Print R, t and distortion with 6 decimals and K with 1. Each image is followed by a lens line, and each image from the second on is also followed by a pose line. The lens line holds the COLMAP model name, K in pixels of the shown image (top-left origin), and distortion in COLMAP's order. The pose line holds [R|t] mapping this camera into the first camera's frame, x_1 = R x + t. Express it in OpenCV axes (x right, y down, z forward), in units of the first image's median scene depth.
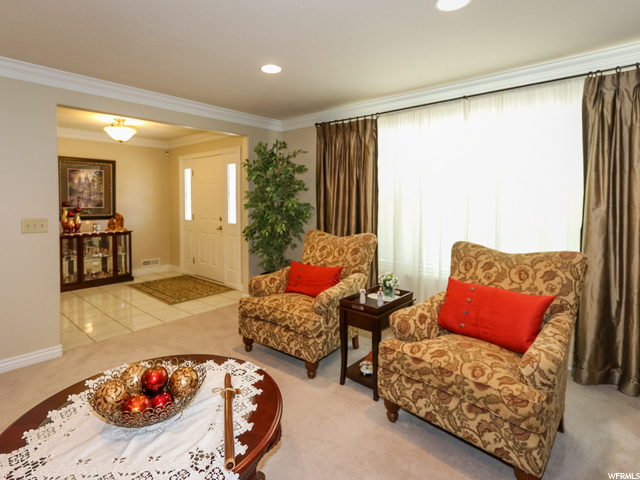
lens RADIAL K [[349.8, 0, 321.1], [0, 349.8, 204.8], [0, 0, 1]] dist [0.001187, 0.000461]
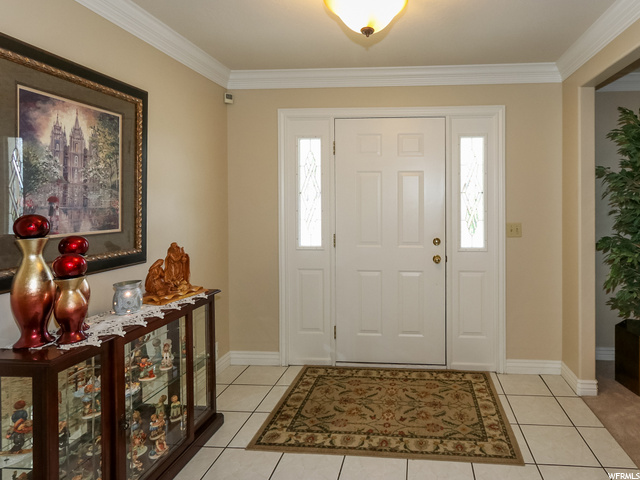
lens RADIAL K [[349.8, 0, 321.1], [0, 349.8, 204.8], [0, 0, 1]] dist [0.001187, 0.000461]
pose [[0.794258, -0.006290, 0.607548, -0.681706], [0.010749, 0.999935, -0.003699, -0.012347], [-0.607485, 0.009469, 0.794274, 0.642483]]
